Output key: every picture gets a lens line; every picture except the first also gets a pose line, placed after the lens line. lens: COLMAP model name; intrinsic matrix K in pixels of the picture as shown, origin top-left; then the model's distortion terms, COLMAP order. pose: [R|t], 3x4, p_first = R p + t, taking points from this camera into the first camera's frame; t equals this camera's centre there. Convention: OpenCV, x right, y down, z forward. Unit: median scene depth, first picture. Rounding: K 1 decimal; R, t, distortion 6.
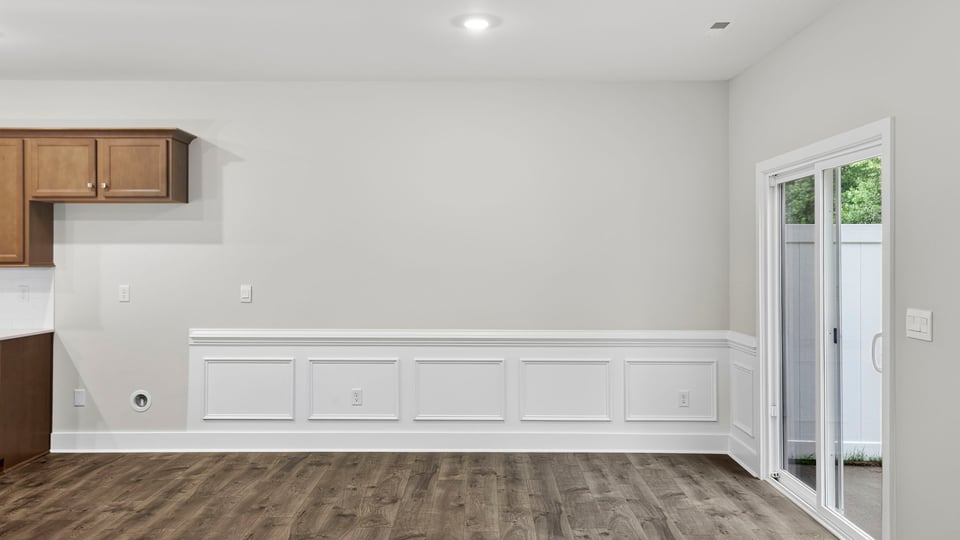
lens RADIAL K [[764.5, 0, 490.9], [0, 764.5, 256.9], [0, 0, 1]] dist [0.021234, 0.038651]
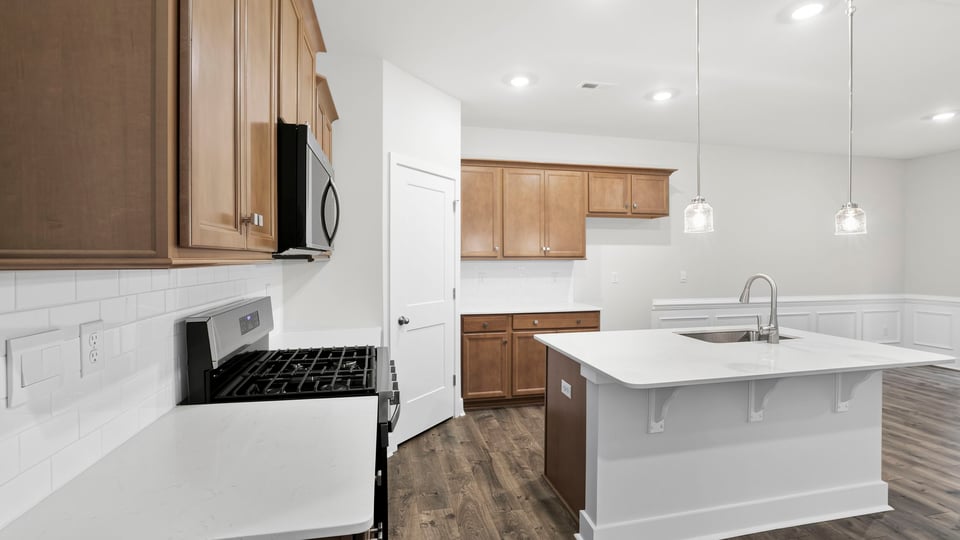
lens RADIAL K [[407.2, 0, 479.5], [0, 407.2, 270.1], [0, 0, 1]] dist [-0.025365, 0.000423]
pose [[0.978178, -0.005628, 0.207693, -0.931609], [-0.002227, 0.999292, 0.037567, 0.003892], [-0.207757, -0.037210, 0.977472, 0.281038]]
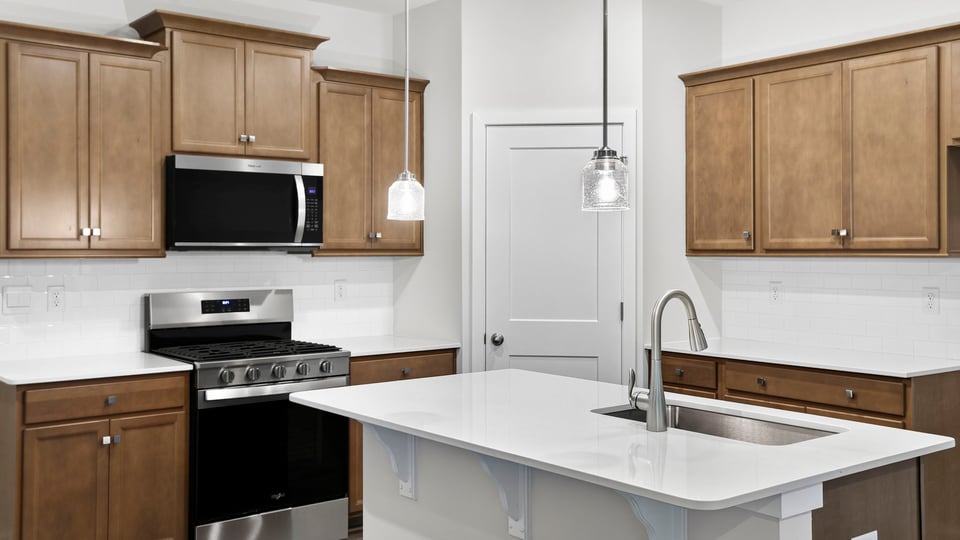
lens RADIAL K [[908.5, 0, 484.5], [0, 908.5, 263.0], [0, 0, 1]] dist [0.067722, 0.000000]
pose [[0.639971, 0.011257, -0.768317, -0.269790], [0.004756, 0.999815, 0.018610, 0.002537], [0.768384, -0.015564, 0.639799, 0.259458]]
